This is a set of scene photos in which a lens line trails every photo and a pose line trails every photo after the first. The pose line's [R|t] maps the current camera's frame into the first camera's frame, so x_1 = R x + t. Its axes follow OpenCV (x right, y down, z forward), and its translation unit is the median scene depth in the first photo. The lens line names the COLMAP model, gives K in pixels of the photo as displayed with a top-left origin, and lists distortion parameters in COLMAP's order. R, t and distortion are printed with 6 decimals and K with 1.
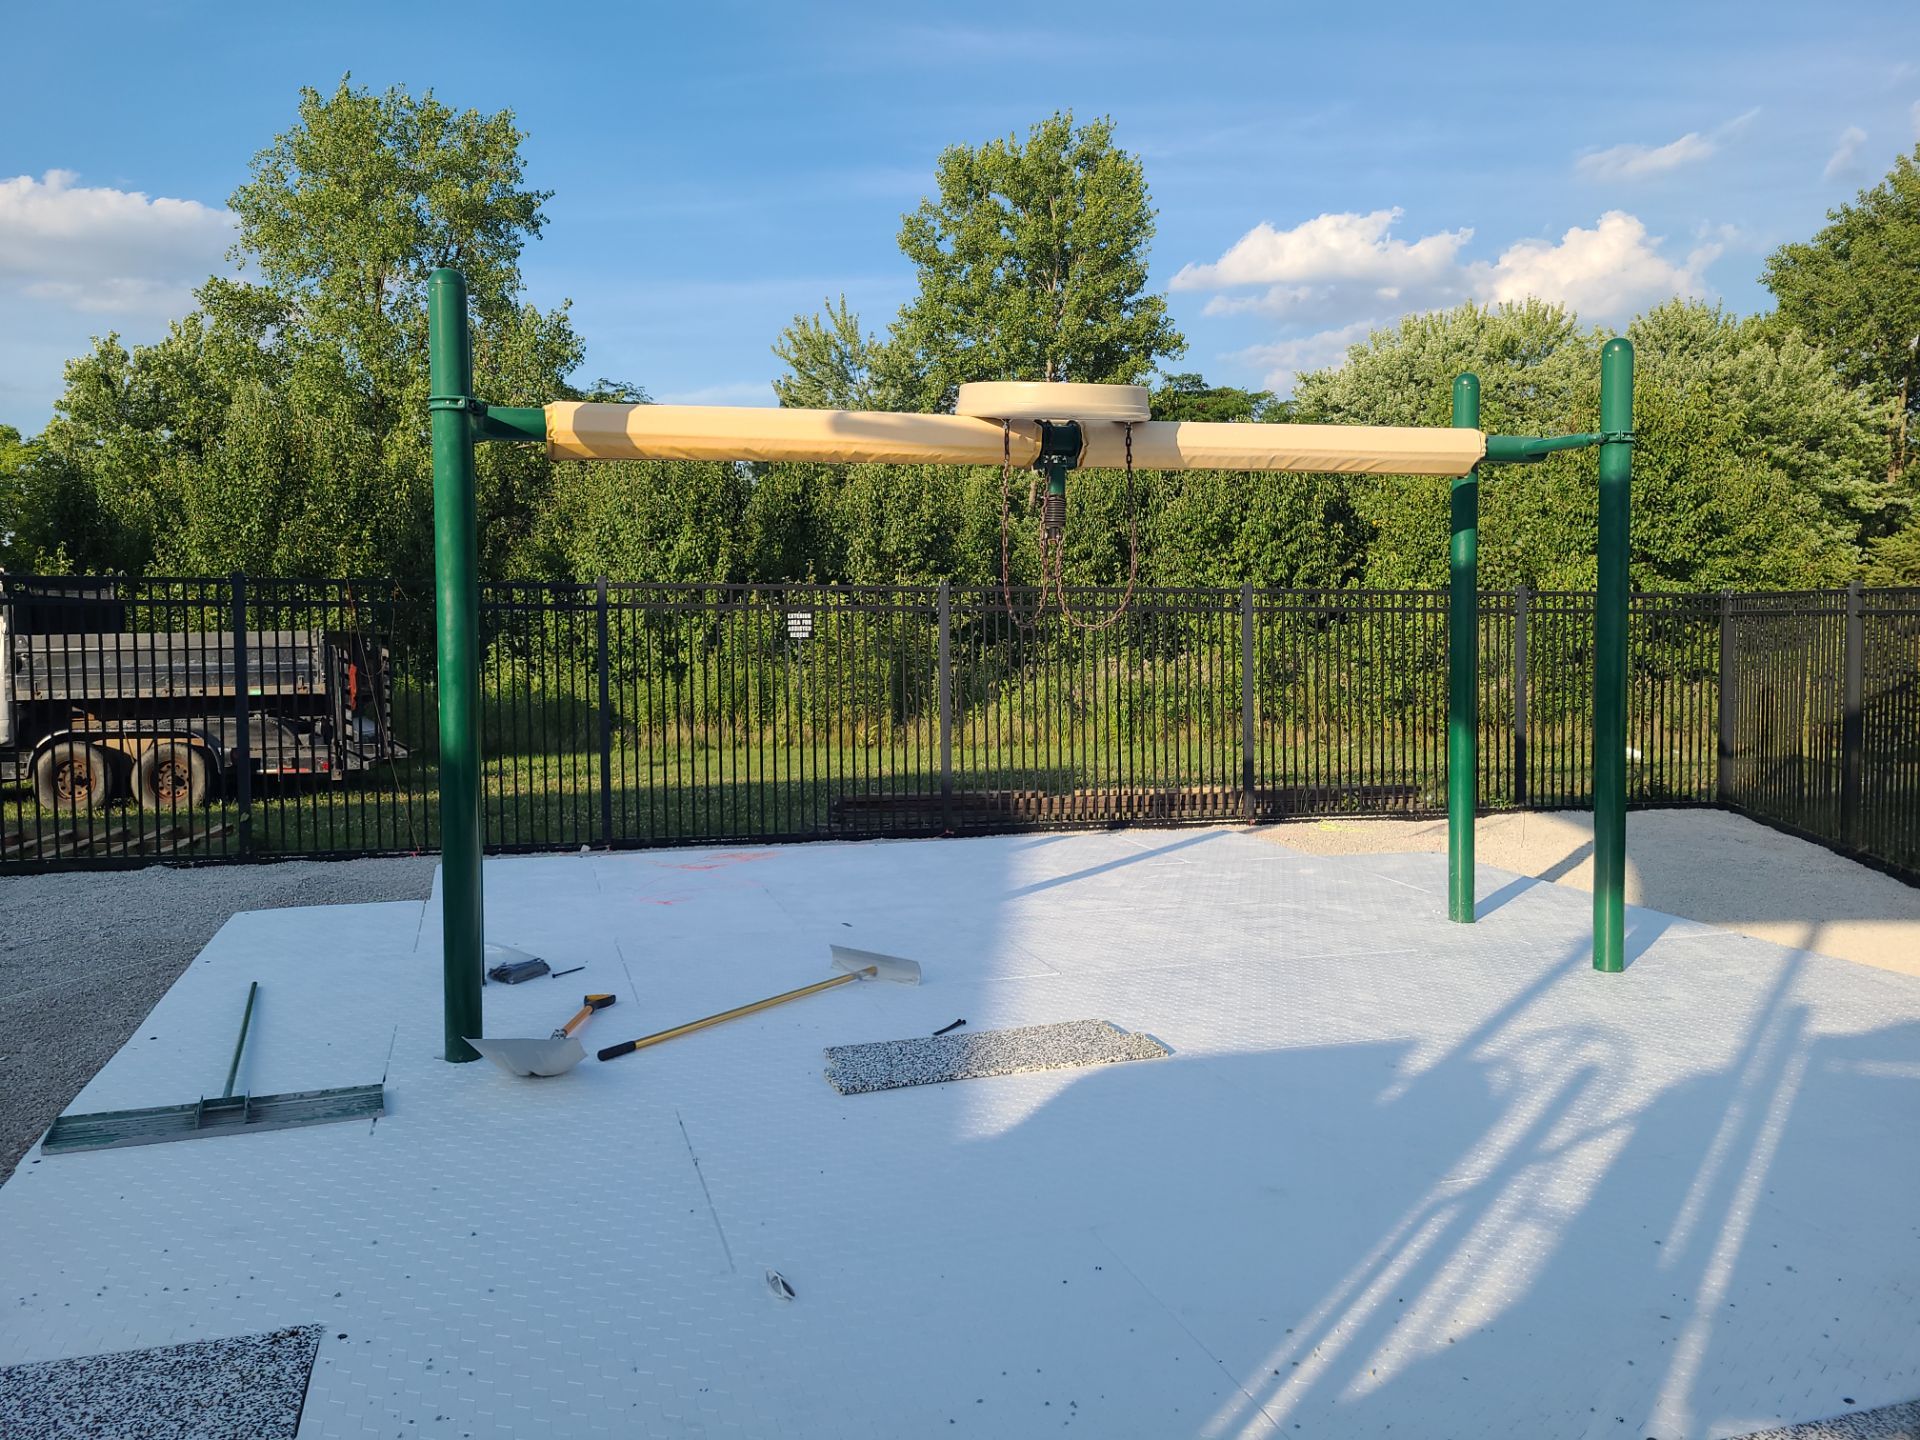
lens RADIAL K [[1456.8, 0, 958.7], [0, 1456.8, 691.7], [0, 0, 1]] dist [0.053587, -0.004494]
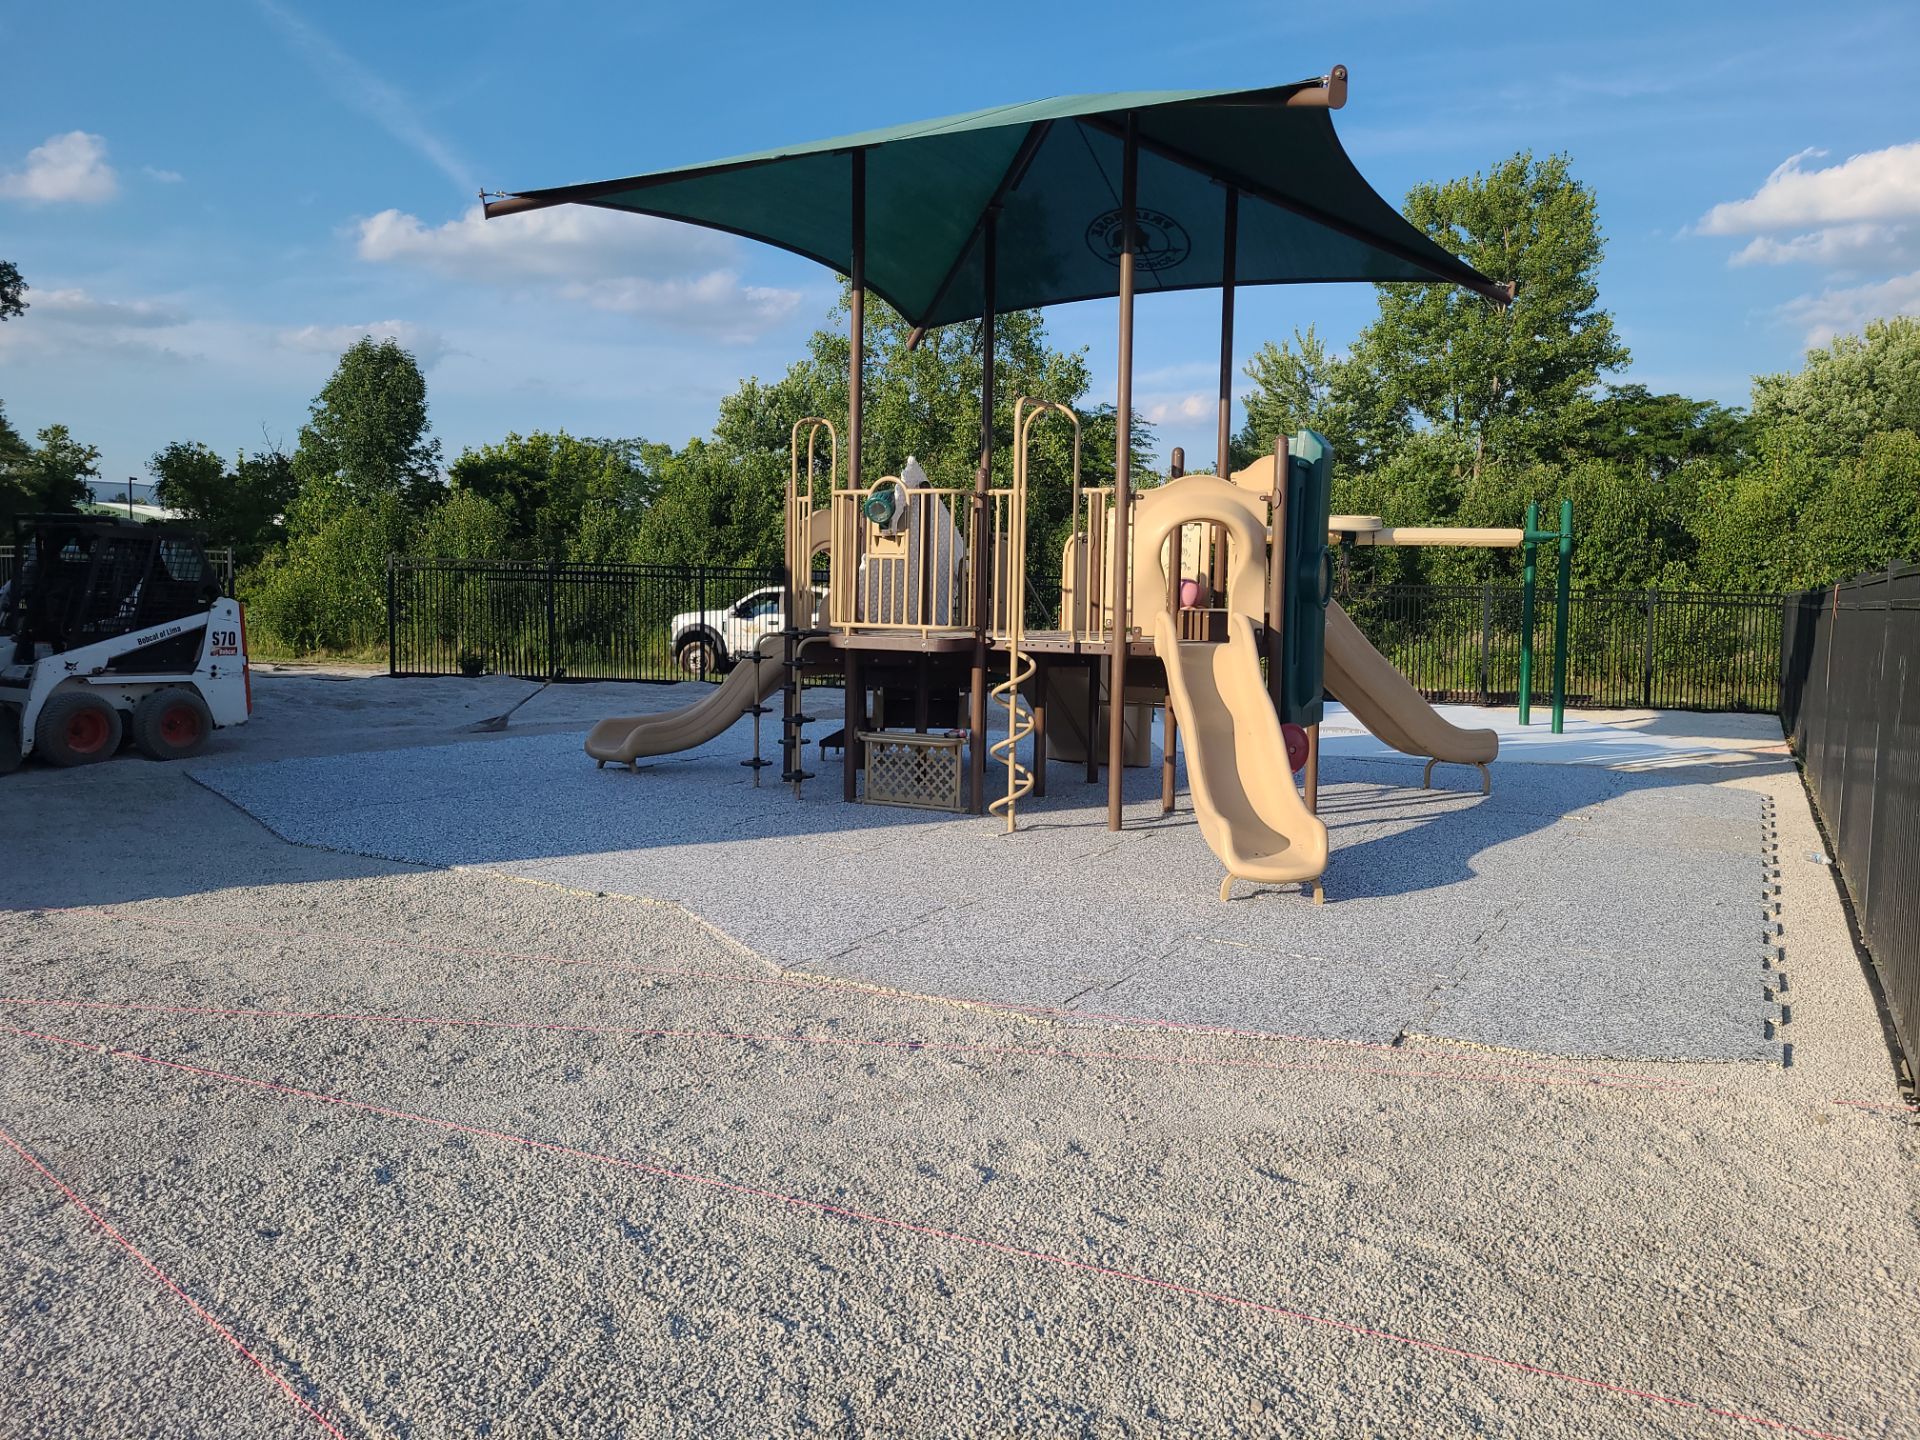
lens RADIAL K [[1549.5, 0, 960.0], [0, 1549.5, 720.0], [0, 0, 1]] dist [0.066733, 0.000925]
pose [[0.955795, 0.047214, -0.290218, 0.031050], [-0.039855, 0.998718, 0.031217, 0.015844], [0.291319, -0.018271, 0.956451, -0.275435]]
